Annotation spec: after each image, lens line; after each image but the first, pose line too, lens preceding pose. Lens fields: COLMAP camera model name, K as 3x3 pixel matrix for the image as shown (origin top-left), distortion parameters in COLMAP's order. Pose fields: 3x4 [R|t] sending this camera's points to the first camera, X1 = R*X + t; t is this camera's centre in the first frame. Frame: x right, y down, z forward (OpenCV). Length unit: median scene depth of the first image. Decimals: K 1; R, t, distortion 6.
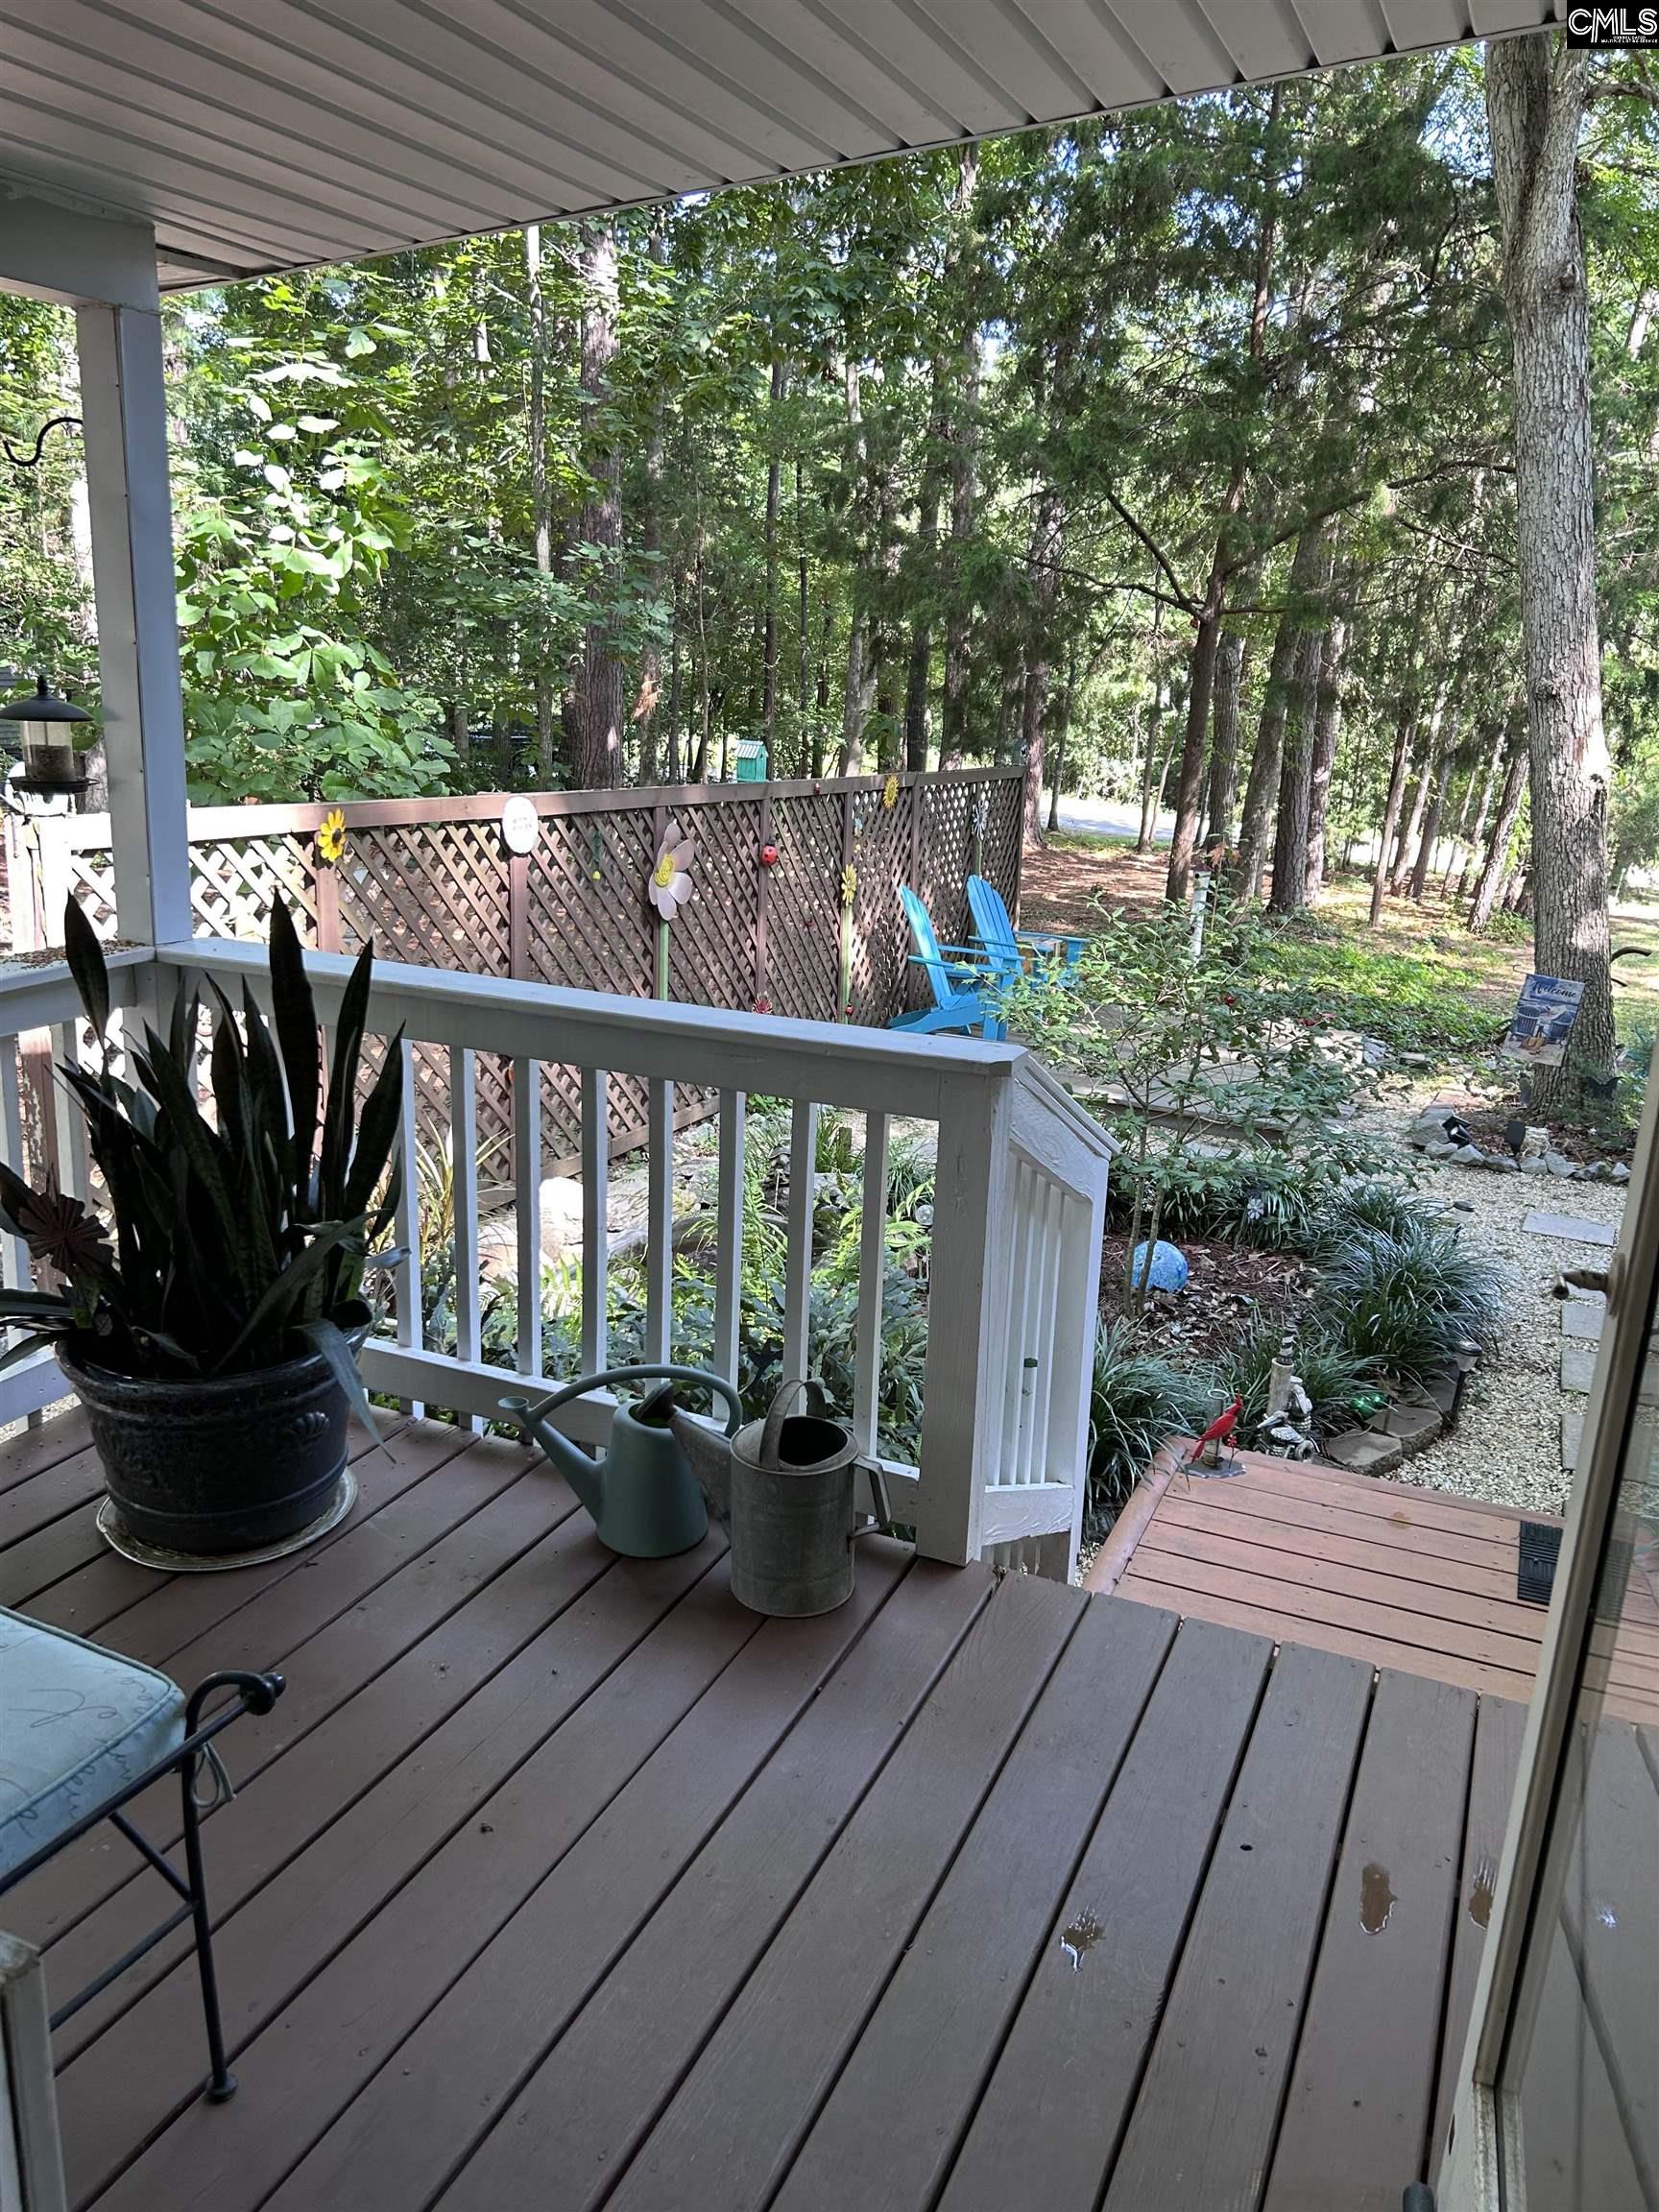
lens RADIAL K [[1665.9, 0, 846.3], [0, 1665.9, 1107.7], [0, 0, 1]] dist [0.056383, -0.071789]
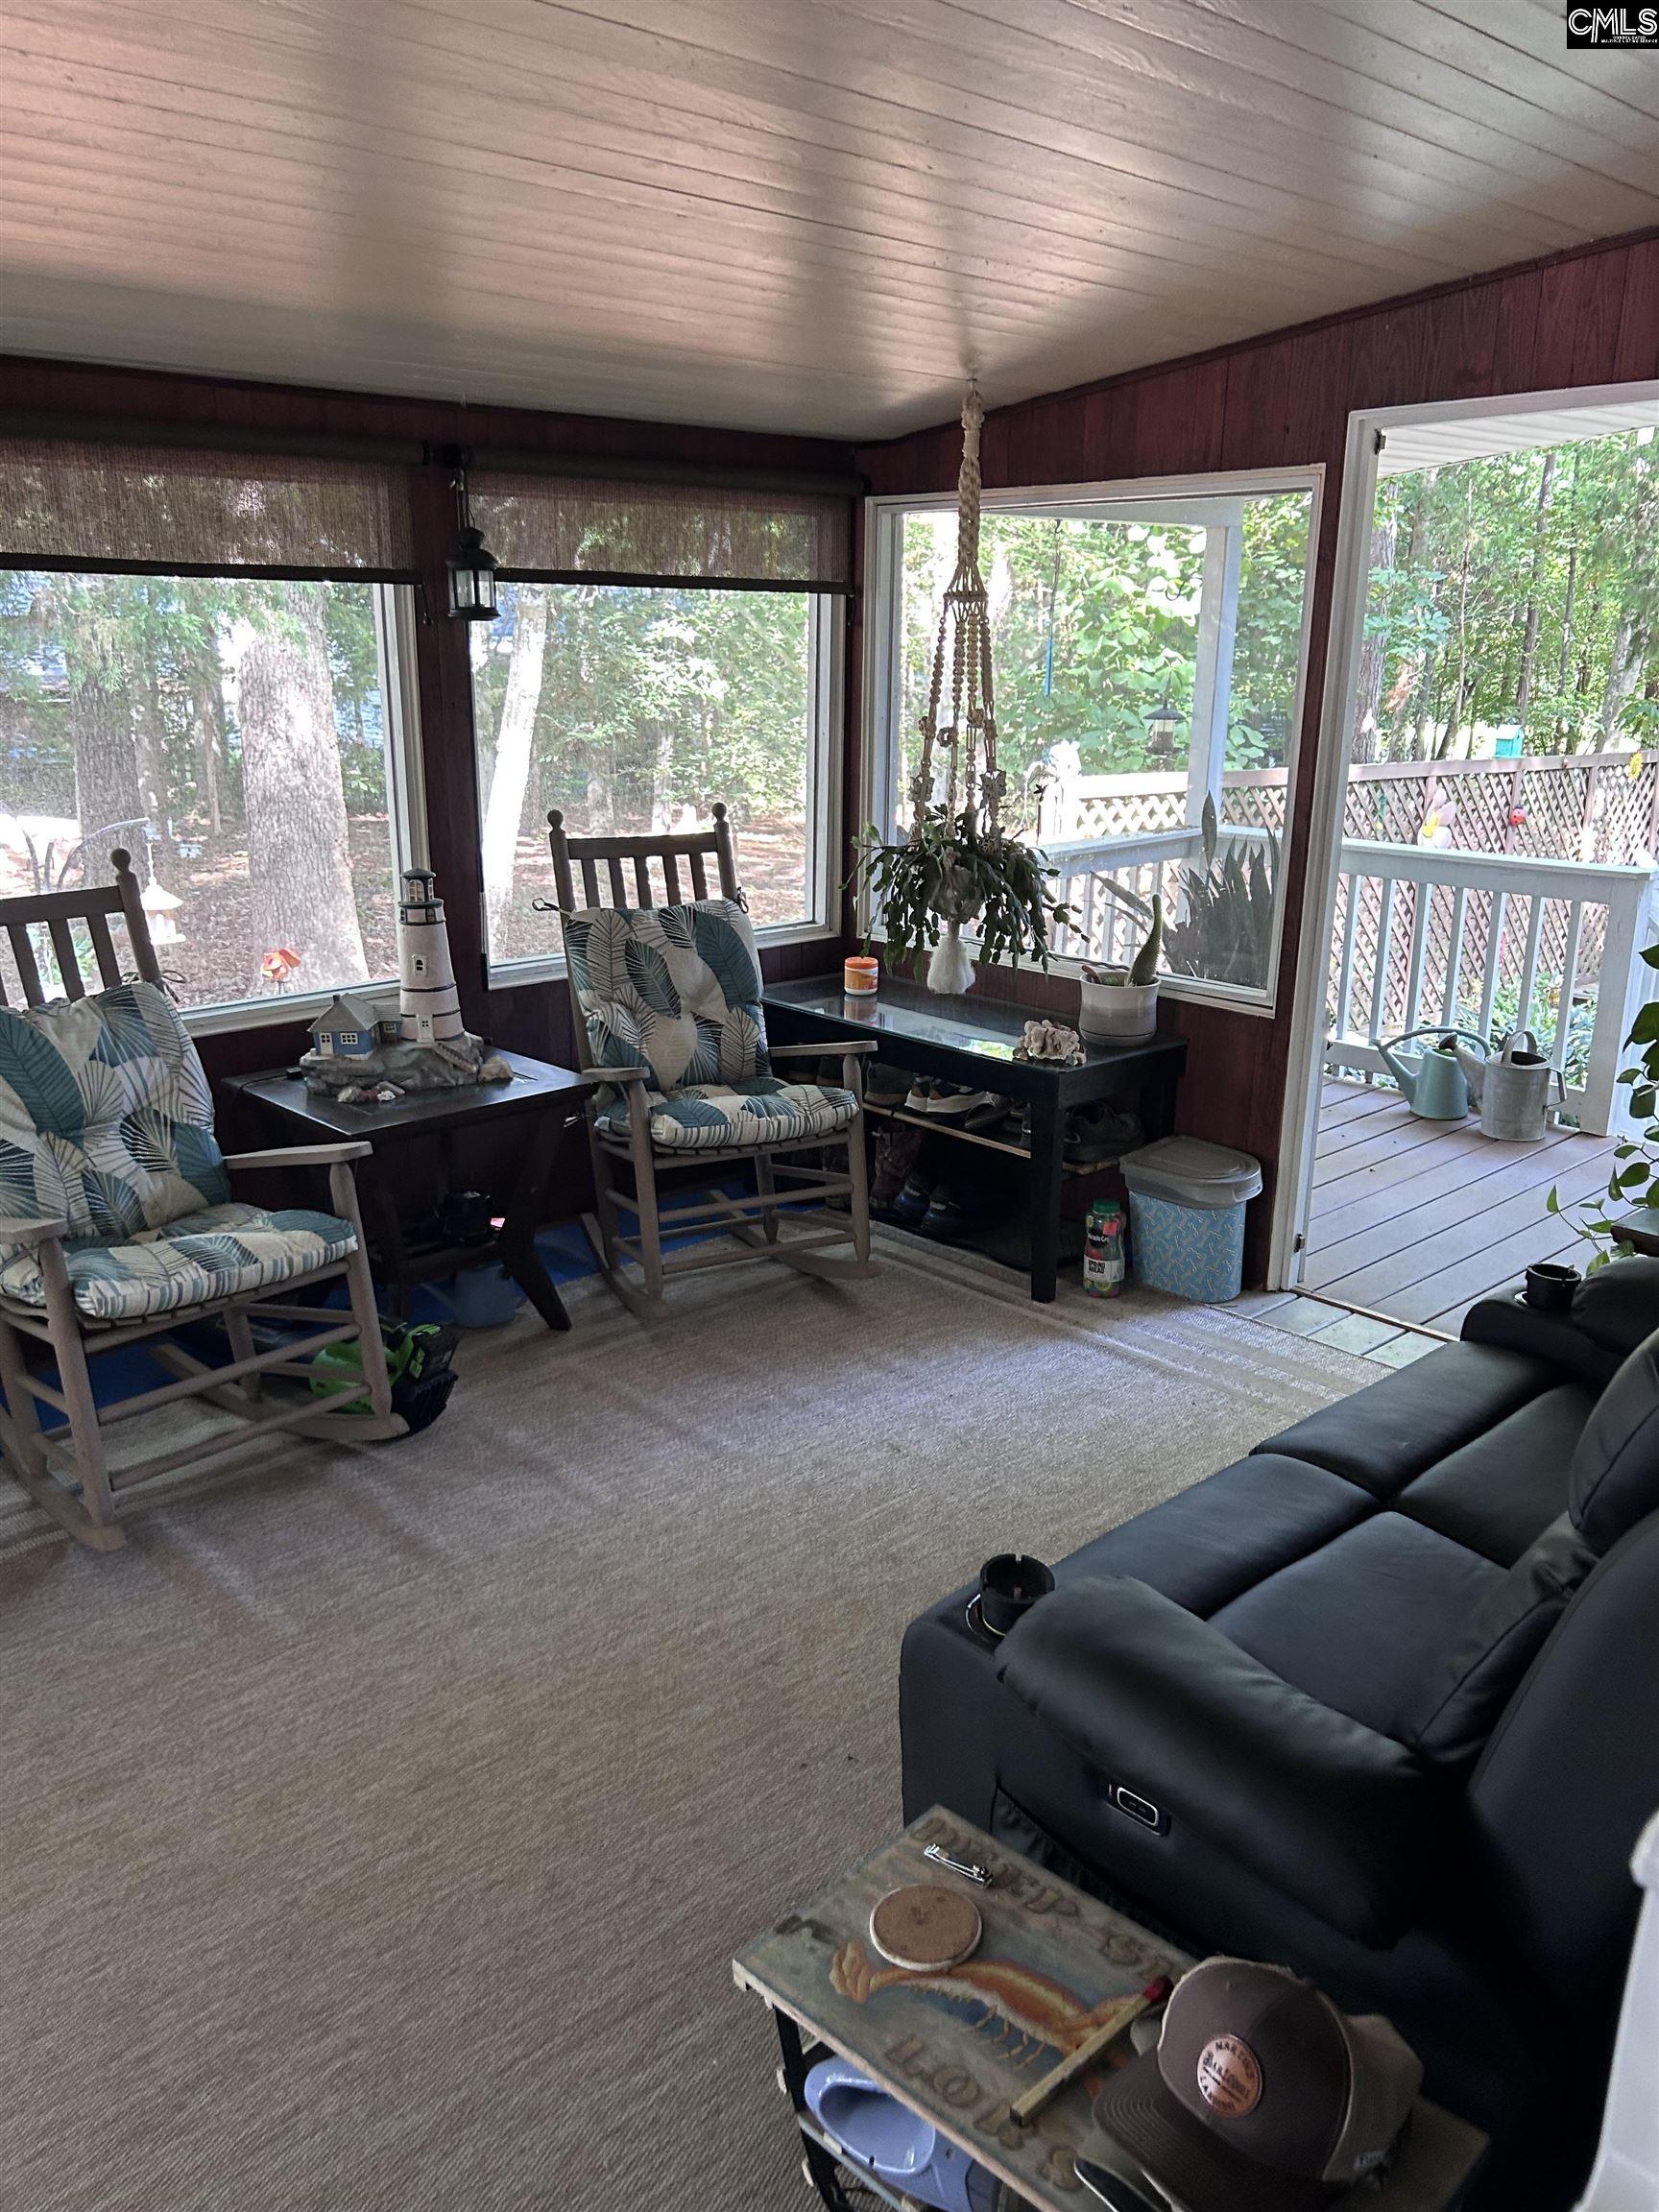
lens RADIAL K [[1665.9, 0, 816.1], [0, 1665.9, 1112.6], [0, 0, 1]] dist [0.056383, -0.071789]
pose [[0.908306, 0.077604, -0.411045, 0.010881], [-0.075095, 0.996928, 0.022276, 0.080914], [0.411510, 0.010634, 0.911343, -0.358642]]
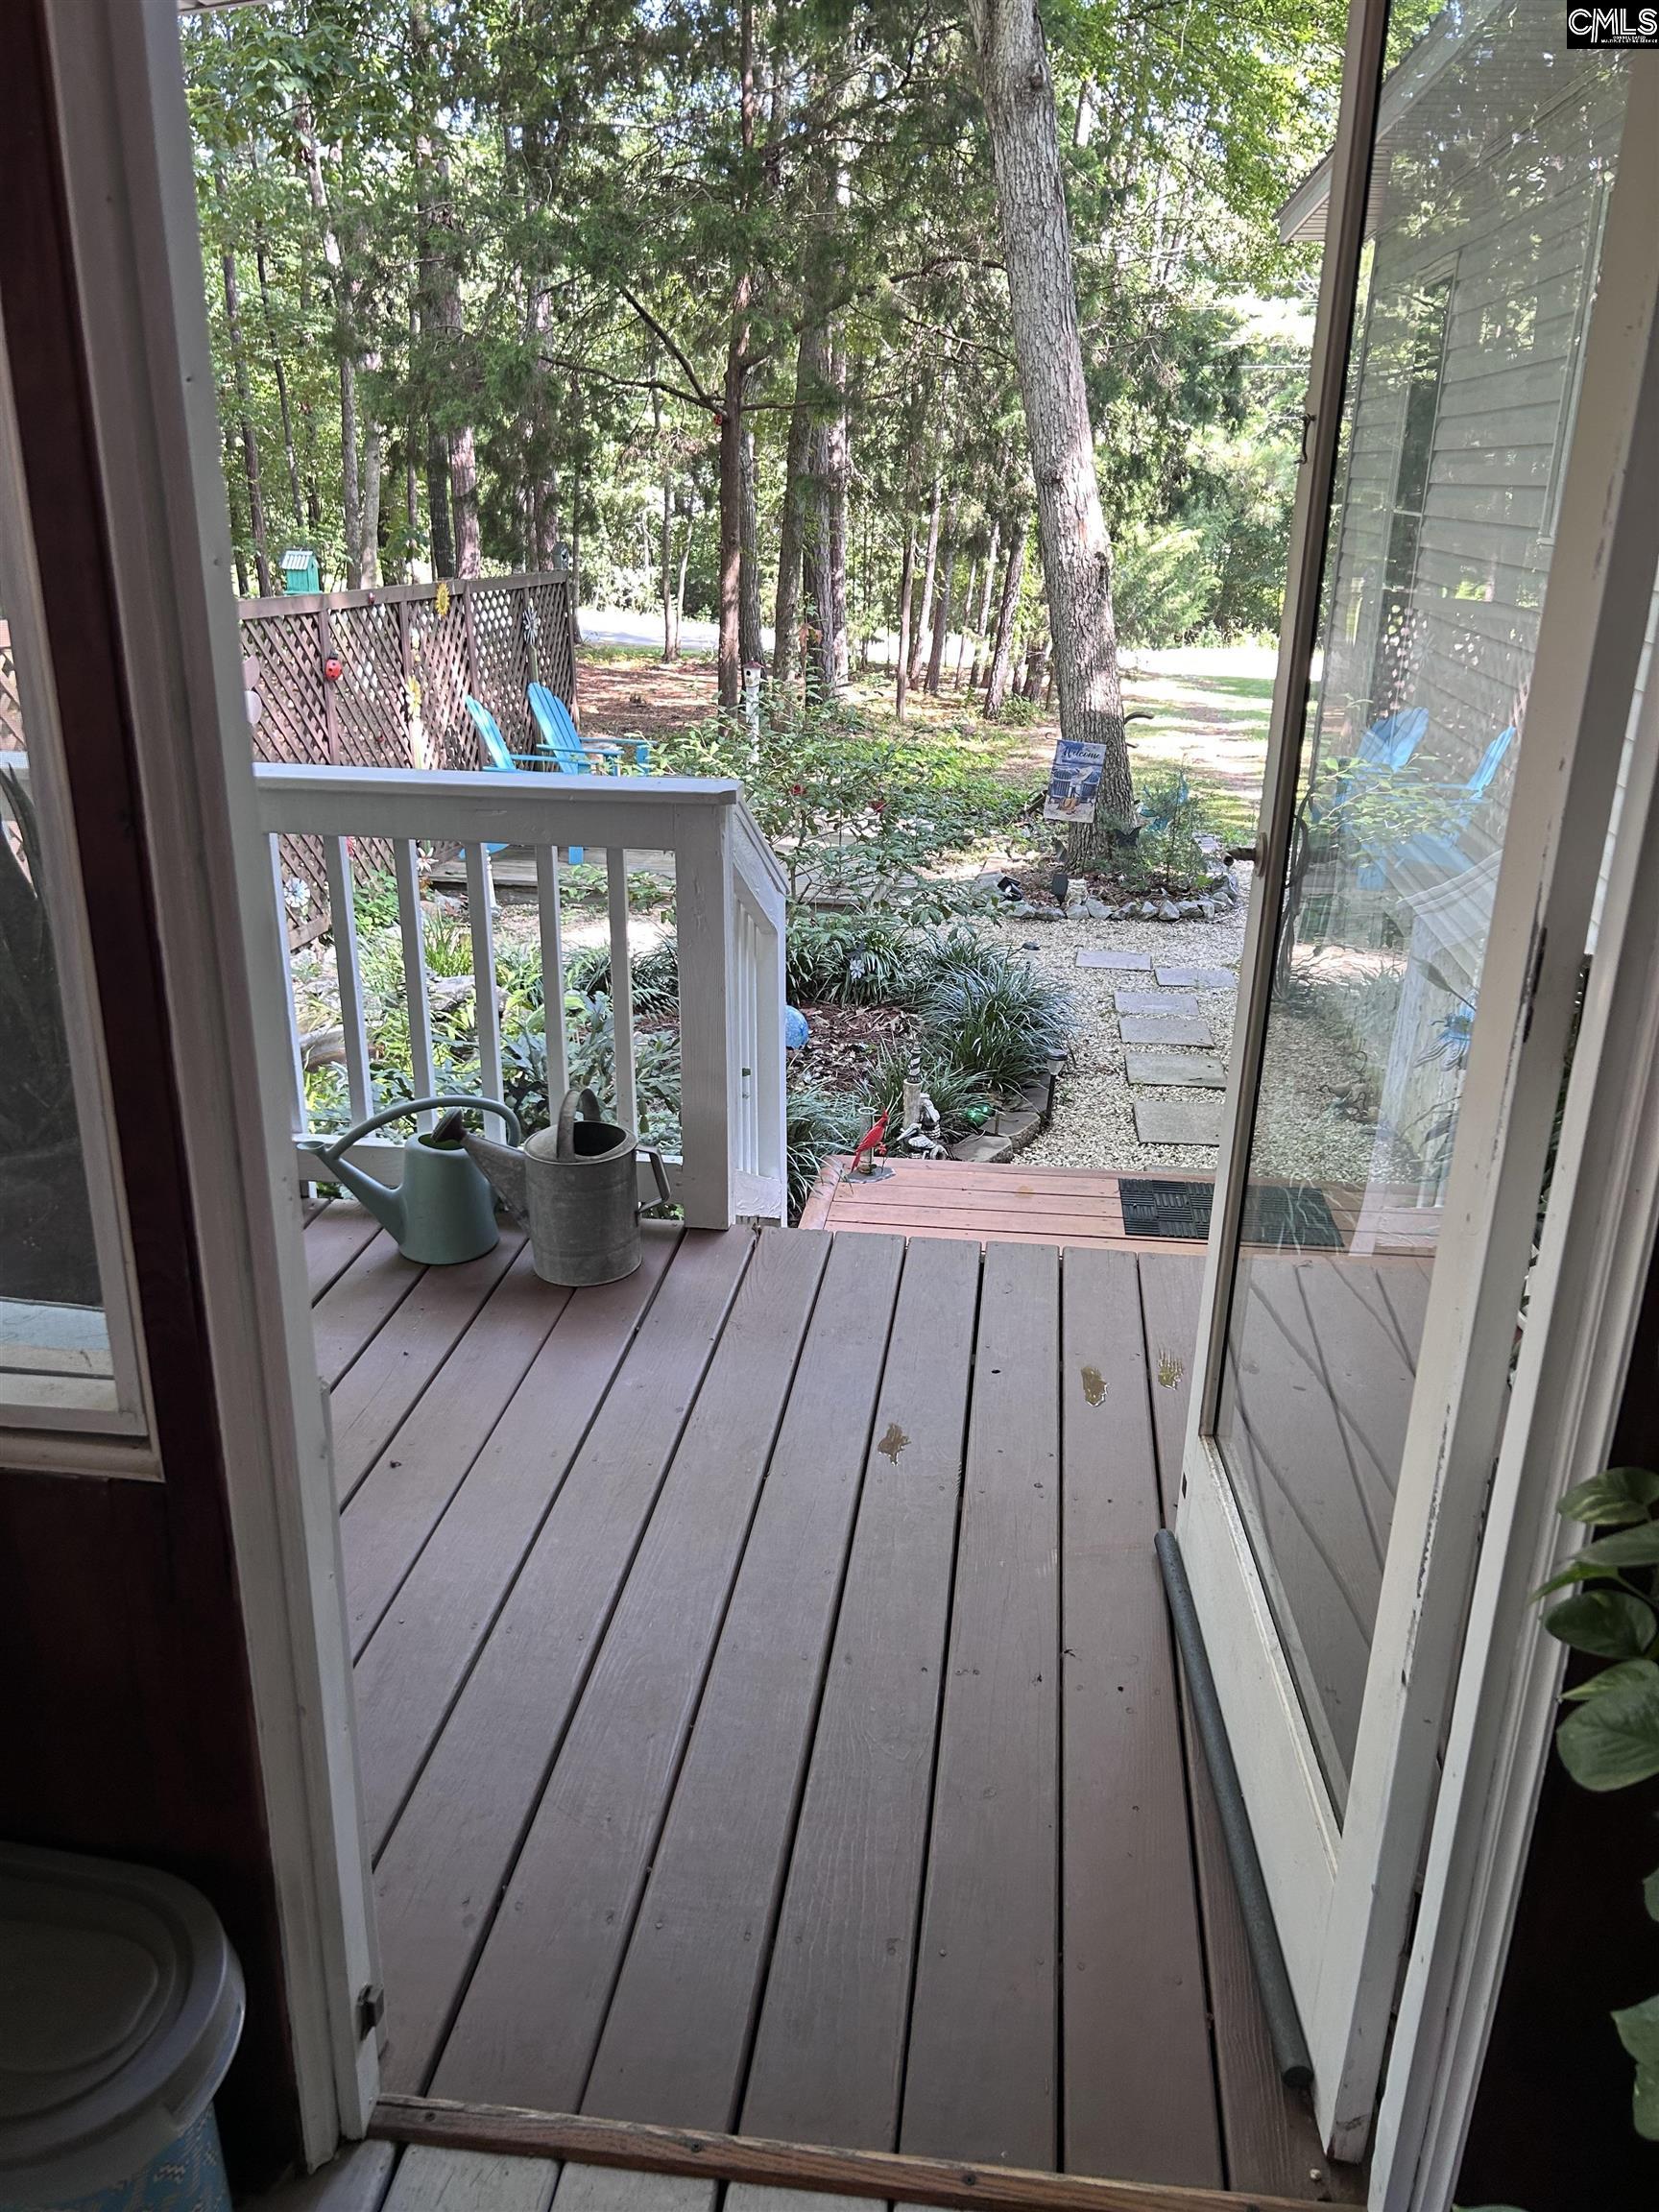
lens RADIAL K [[1665.9, 0, 850.4], [0, 1665.9, 1089.8], [0, 0, 1]] dist [0.056383, -0.071789]
pose [[0.958025, -0.124409, 0.258282, -0.041410], [0.099527, 0.989230, 0.107322, 0.017121], [-0.268852, -0.077111, 0.960090, -0.045586]]
